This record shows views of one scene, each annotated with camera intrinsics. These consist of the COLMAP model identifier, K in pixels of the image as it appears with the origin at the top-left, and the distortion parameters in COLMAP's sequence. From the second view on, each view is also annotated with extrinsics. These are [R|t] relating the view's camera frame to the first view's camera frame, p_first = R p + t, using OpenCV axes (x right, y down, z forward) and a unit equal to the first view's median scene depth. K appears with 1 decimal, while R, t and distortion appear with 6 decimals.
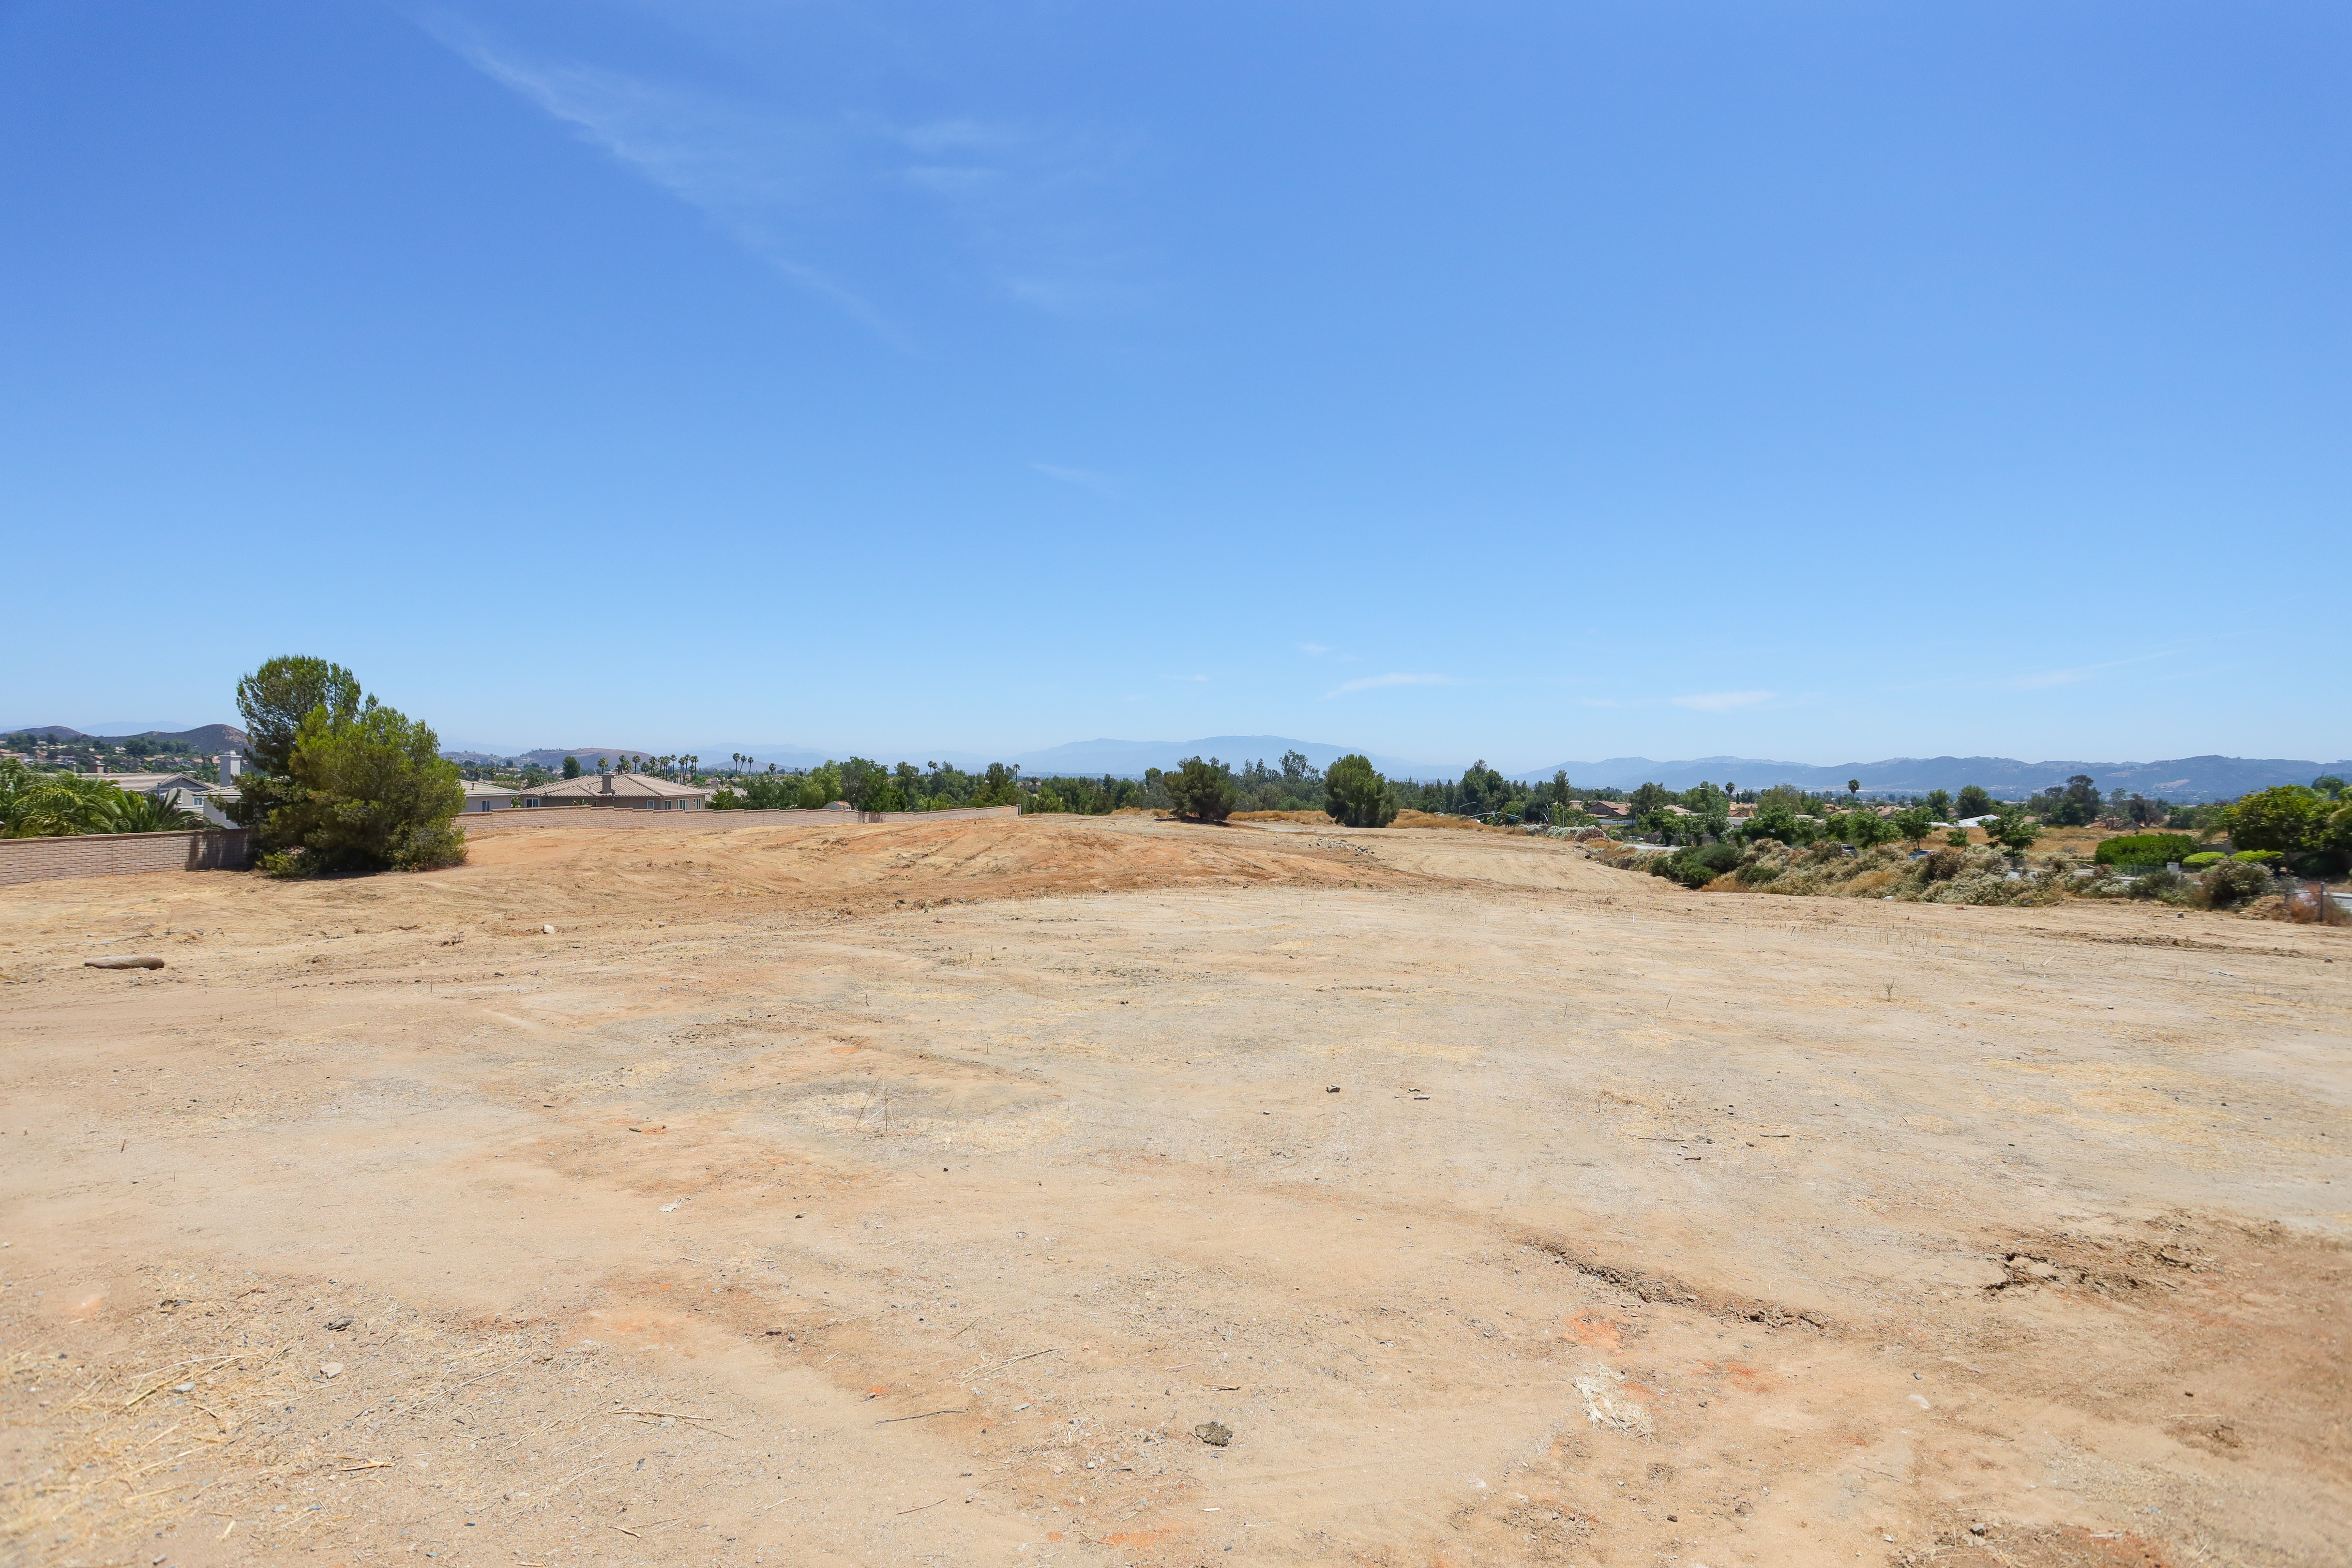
lens RADIAL K [[1174.4, 0, 1176.0], [0, 1174.4, 784.0], [0, 0, 1]] dist [-0.059508, 0.040296]
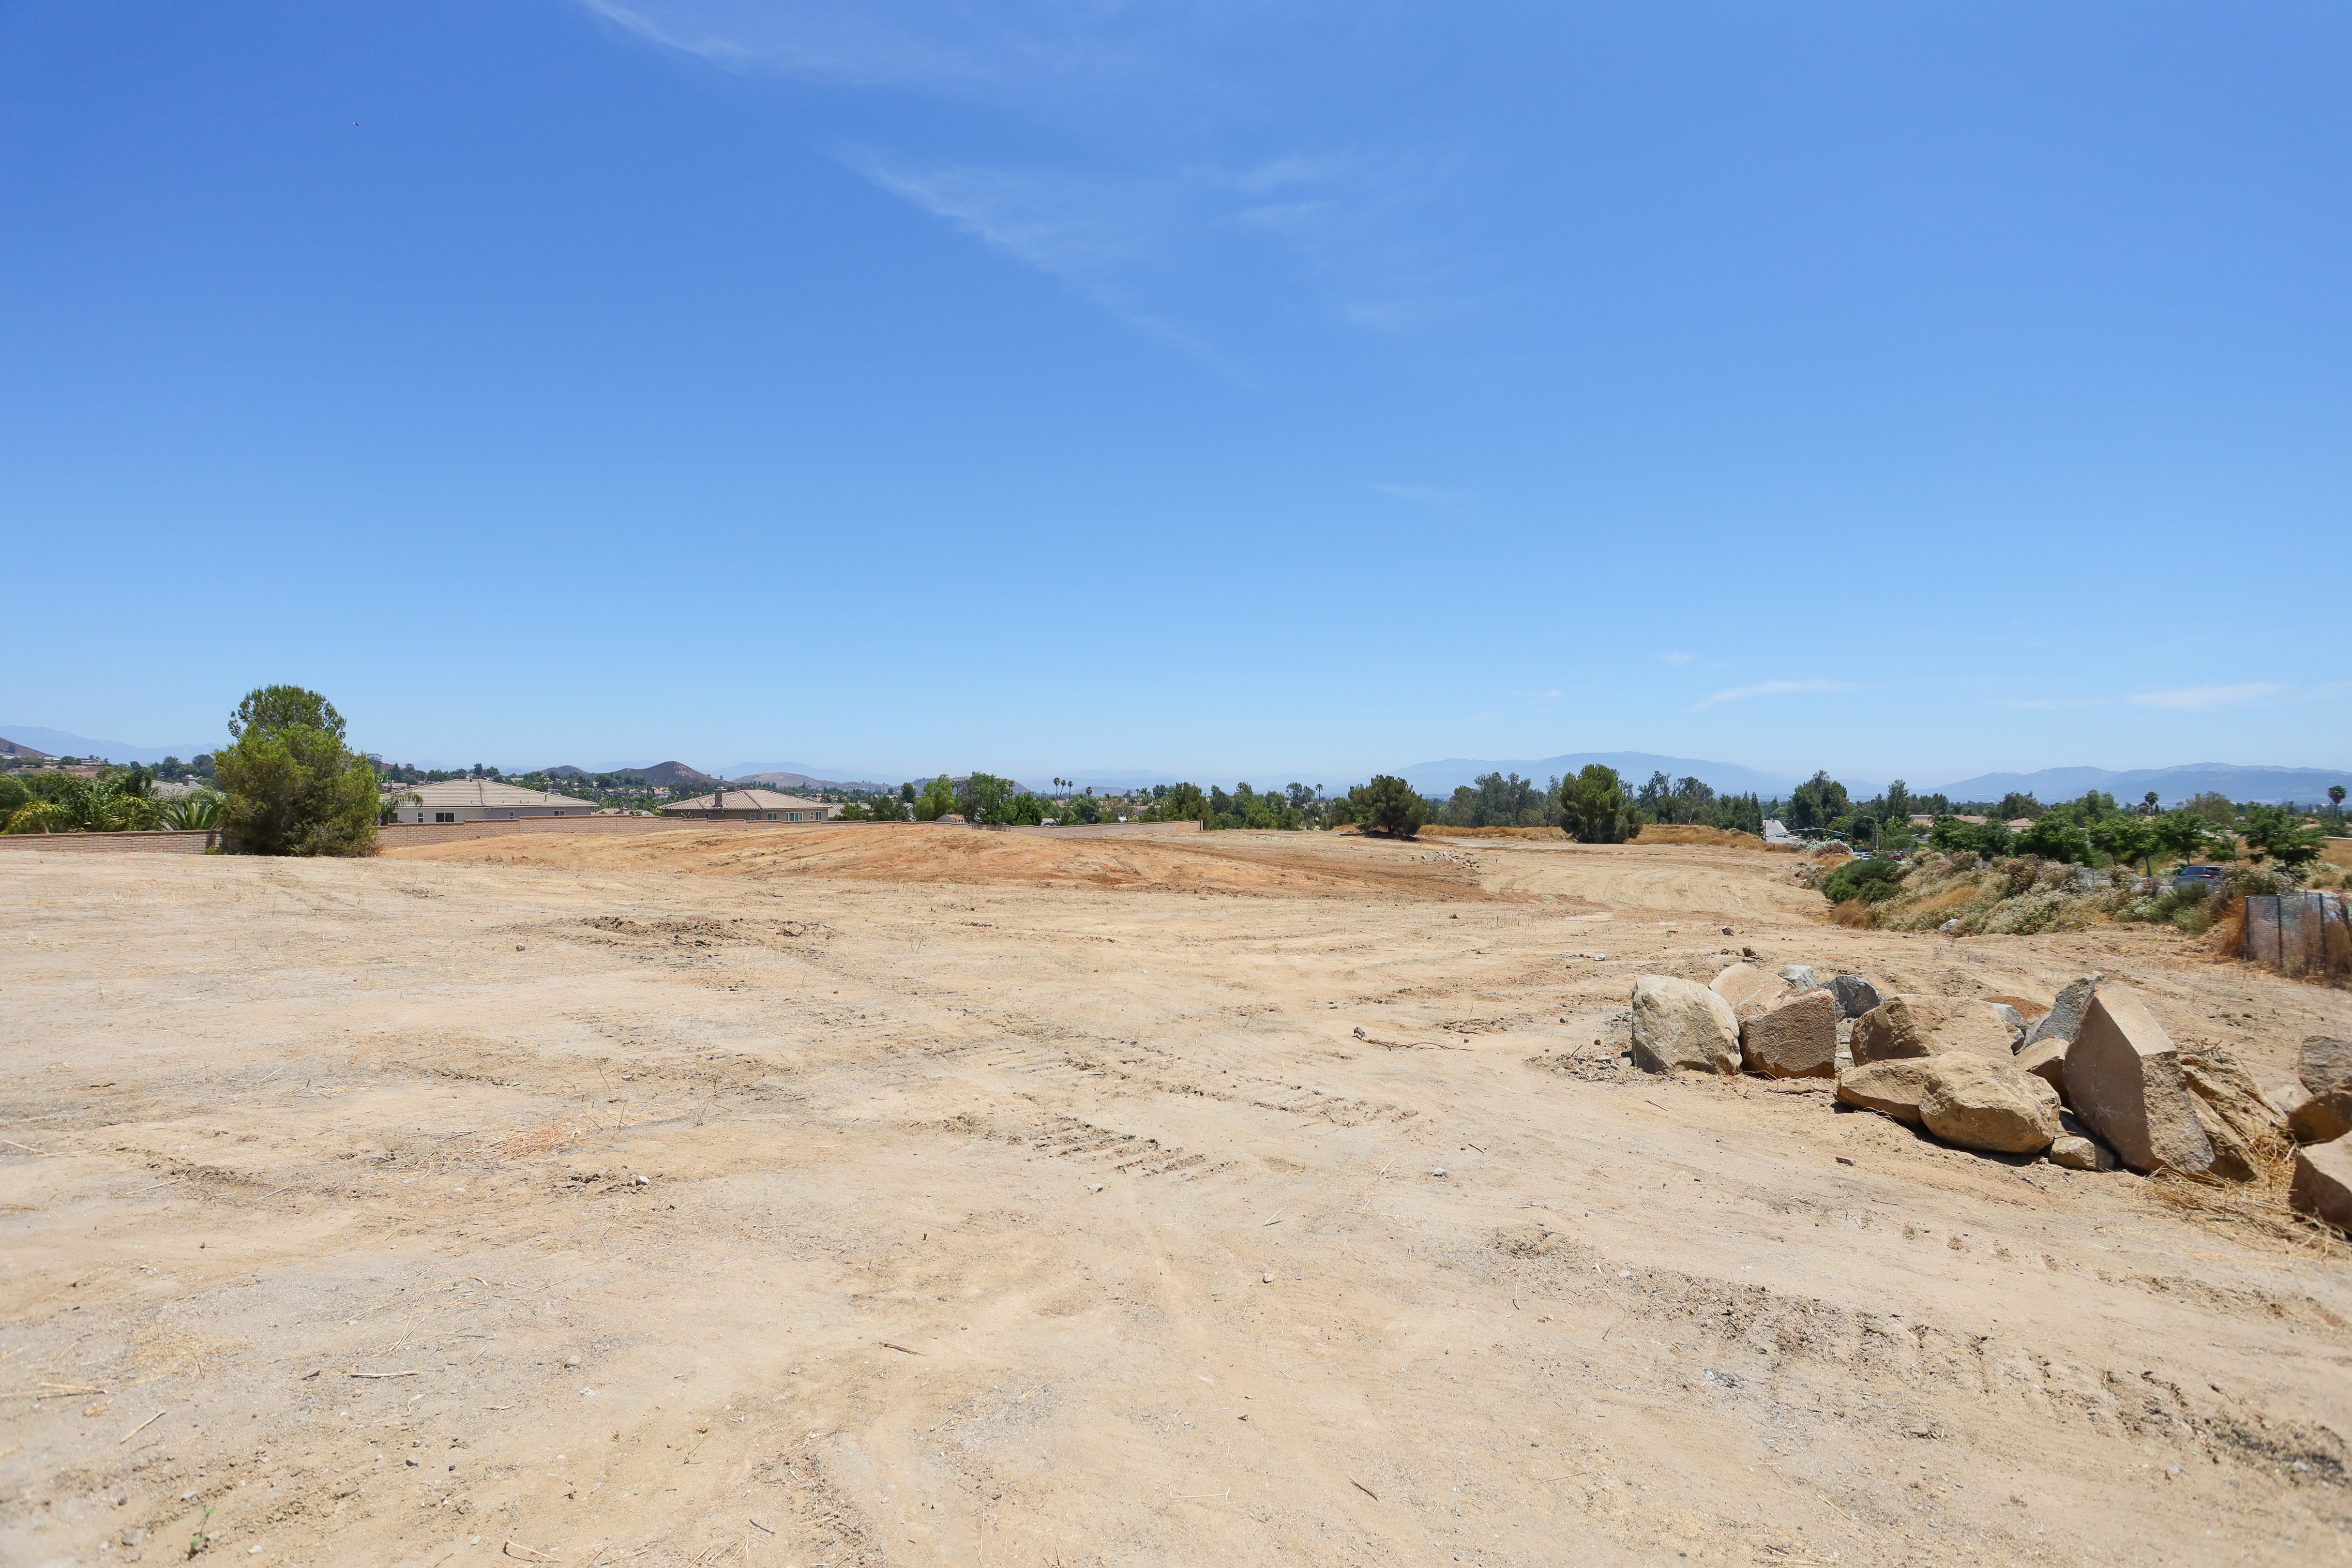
lens RADIAL K [[1174.4, 0, 1176.0], [0, 1174.4, 784.0], [0, 0, 1]] dist [-0.059508, 0.040296]
pose [[0.952622, -0.015874, -0.303744, 0.148673], [0.010128, 0.999739, -0.020483, 0.006777], [0.303989, 0.016437, 0.952534, 0.016654]]
